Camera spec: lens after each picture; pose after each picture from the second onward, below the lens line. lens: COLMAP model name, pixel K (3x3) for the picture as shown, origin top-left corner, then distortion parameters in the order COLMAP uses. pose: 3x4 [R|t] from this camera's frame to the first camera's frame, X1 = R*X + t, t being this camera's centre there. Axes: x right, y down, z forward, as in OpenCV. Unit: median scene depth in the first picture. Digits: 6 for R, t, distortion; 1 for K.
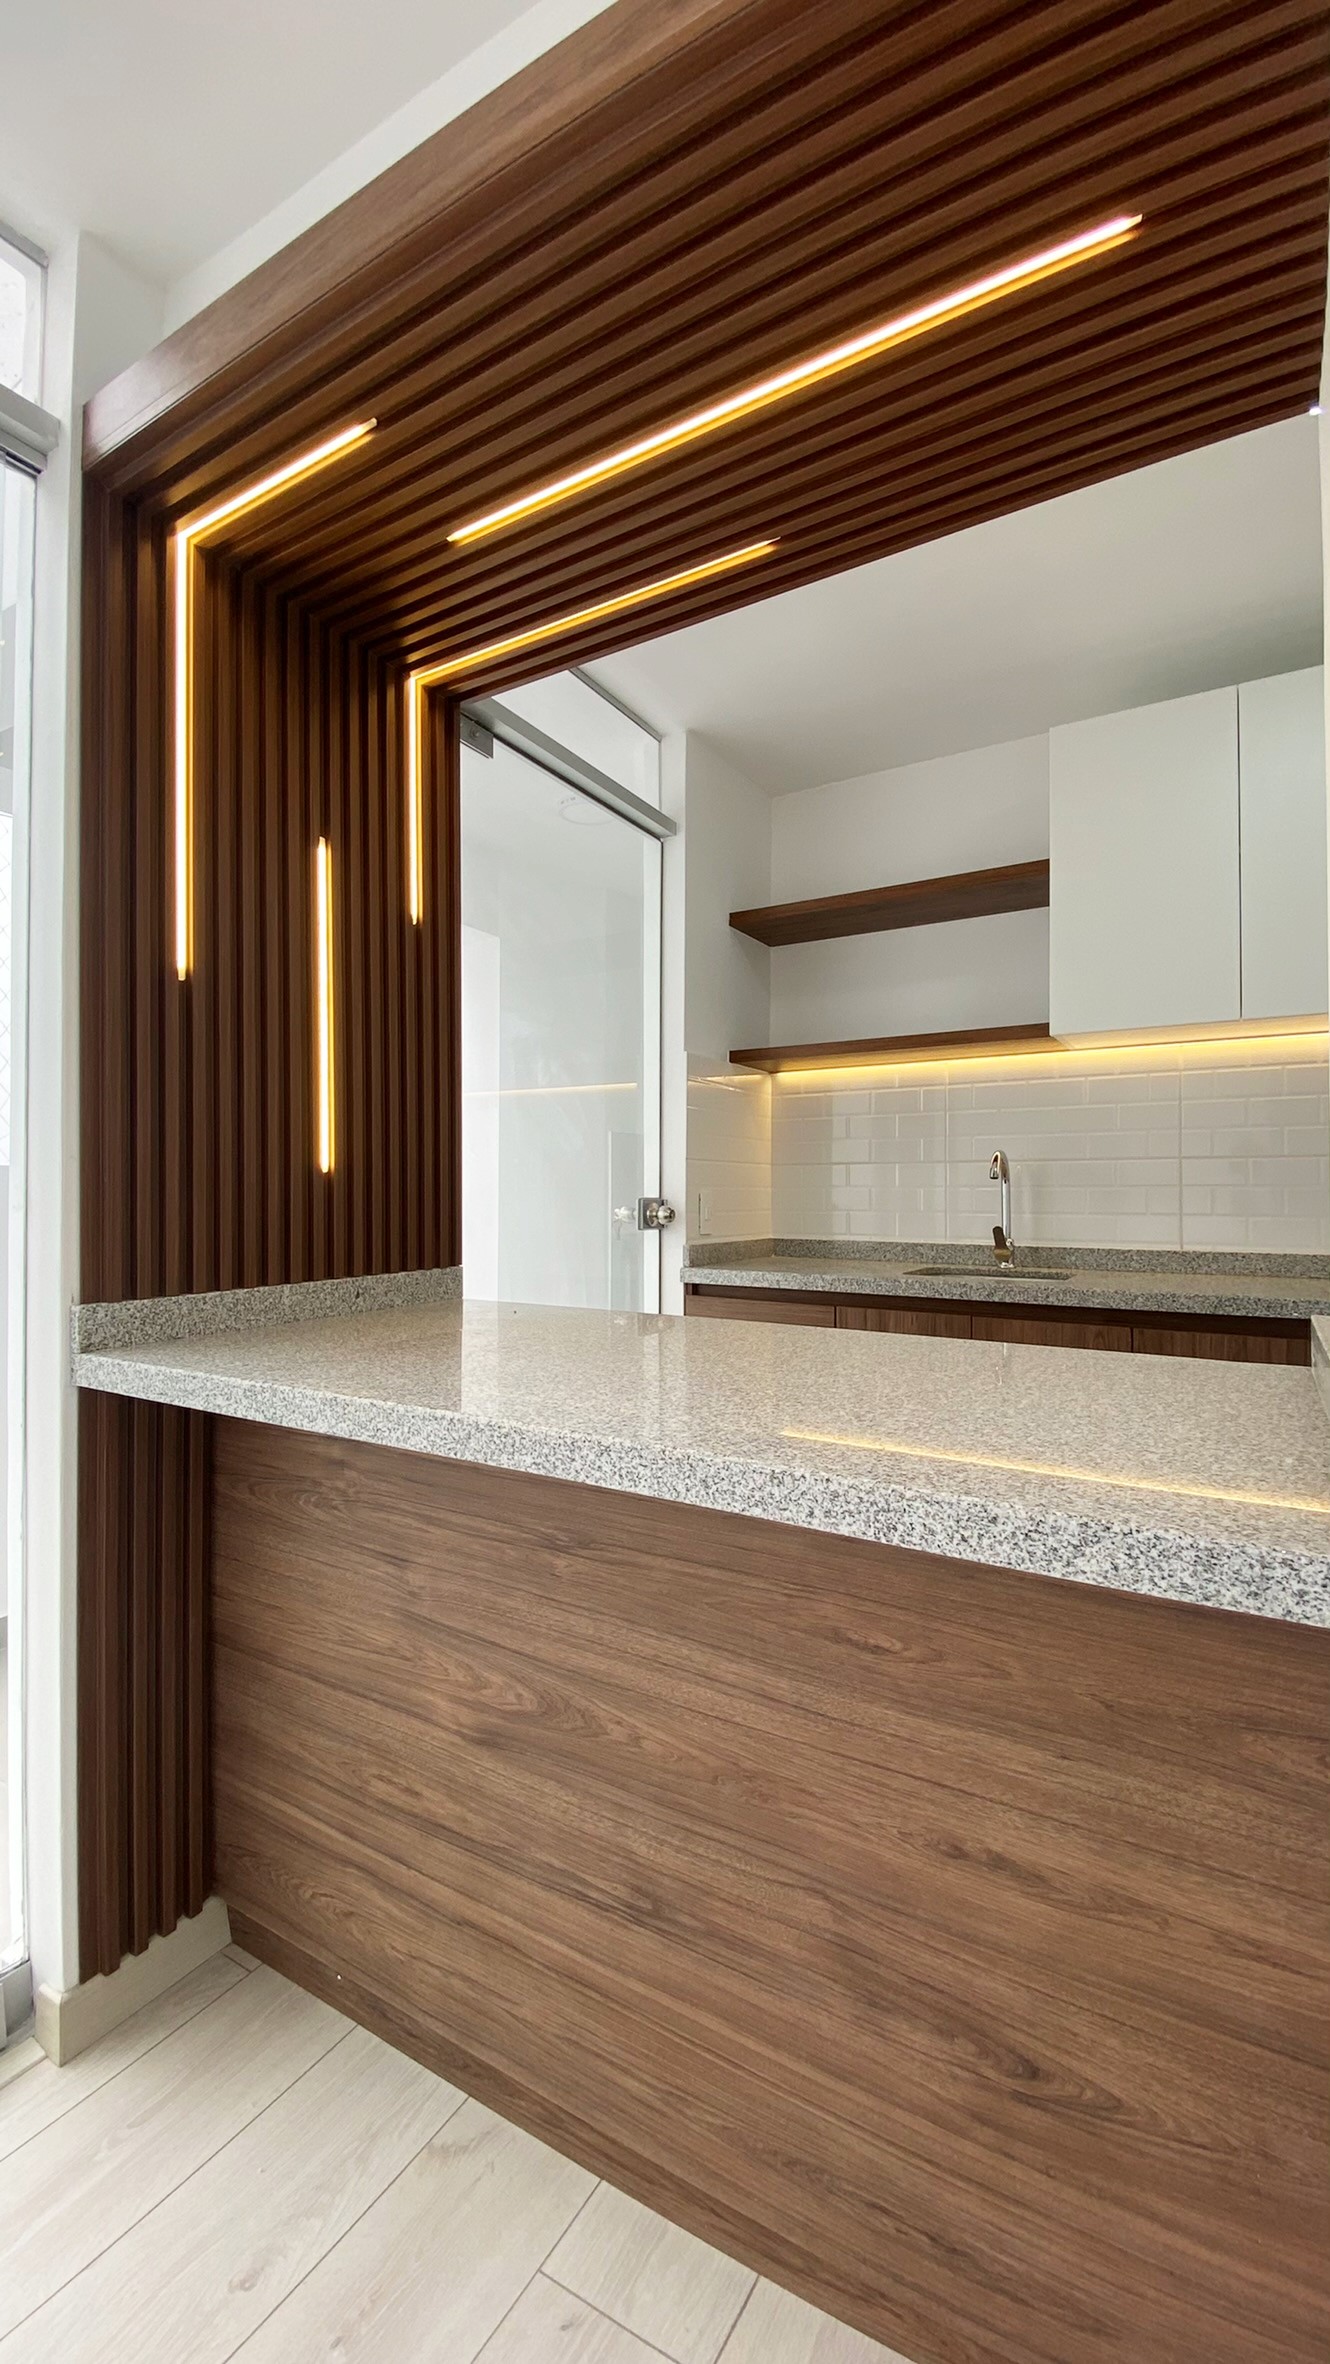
lens RADIAL K [[969.4, 0, 669.9], [0, 969.4, 1186.5], [0, 0, 1]] dist [-0.004882, -0.000534]
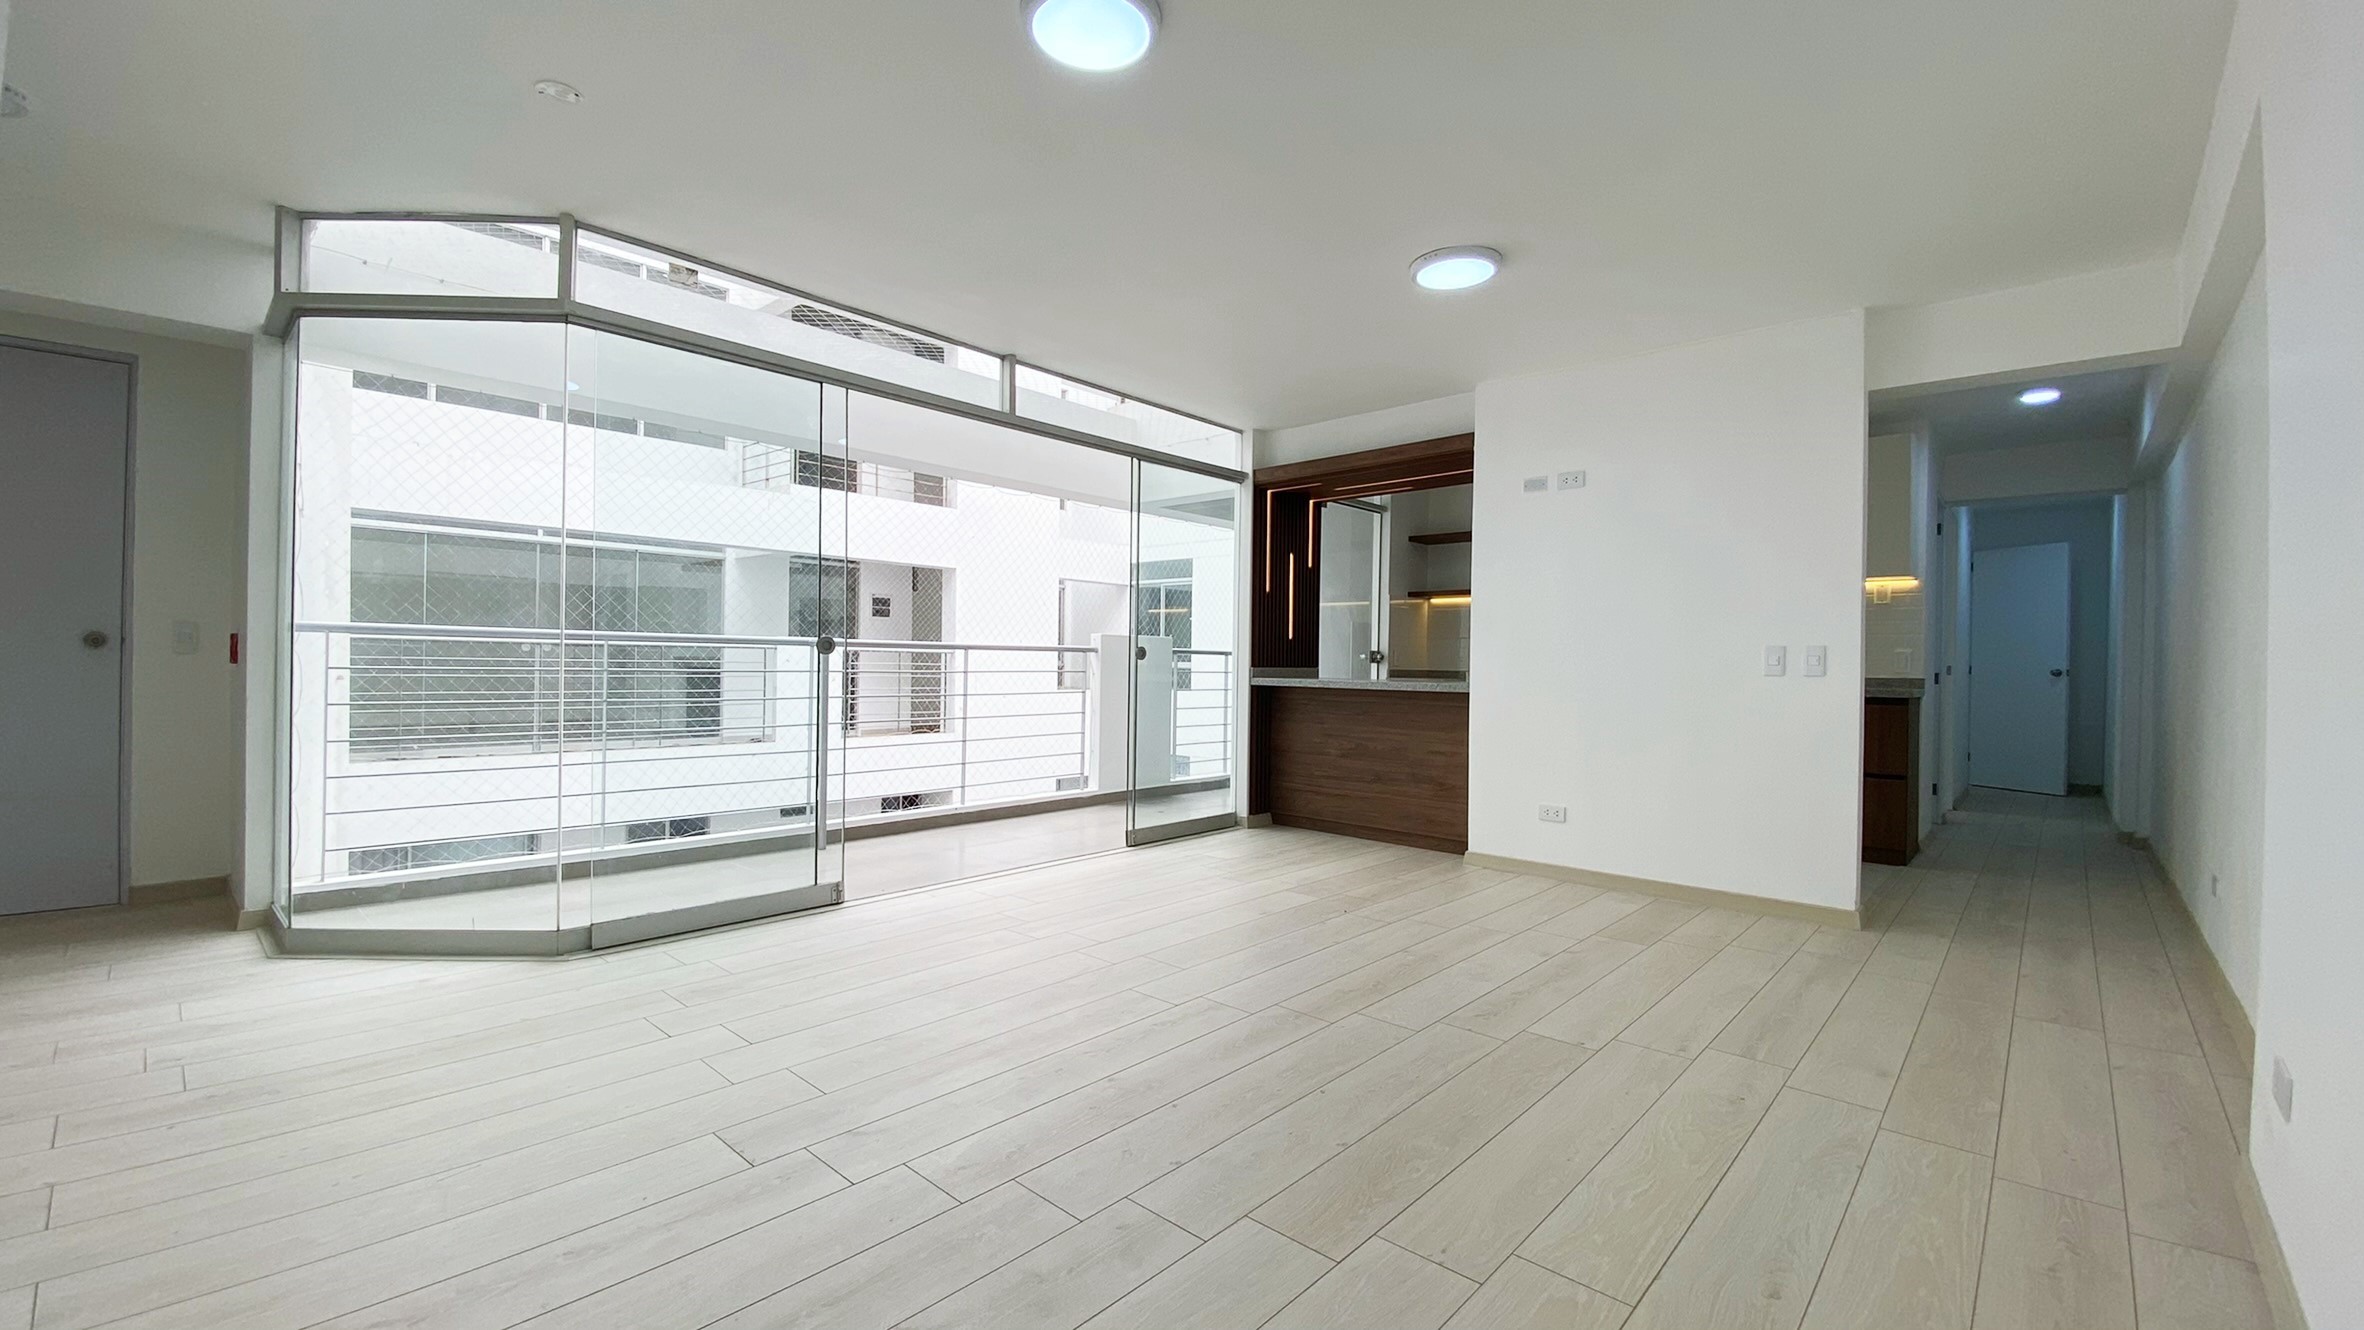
lens RADIAL K [[969.4, 0, 1168.7], [0, 969.4, 660.7], [0, 0, 1]] dist [-0.004882, -0.000534]
pose [[0.977310, 0.017026, -0.211131, -0.010028], [-0.015502, 0.999840, 0.008870, 0.023905], [0.211248, -0.005395, 0.977418, -1.563393]]
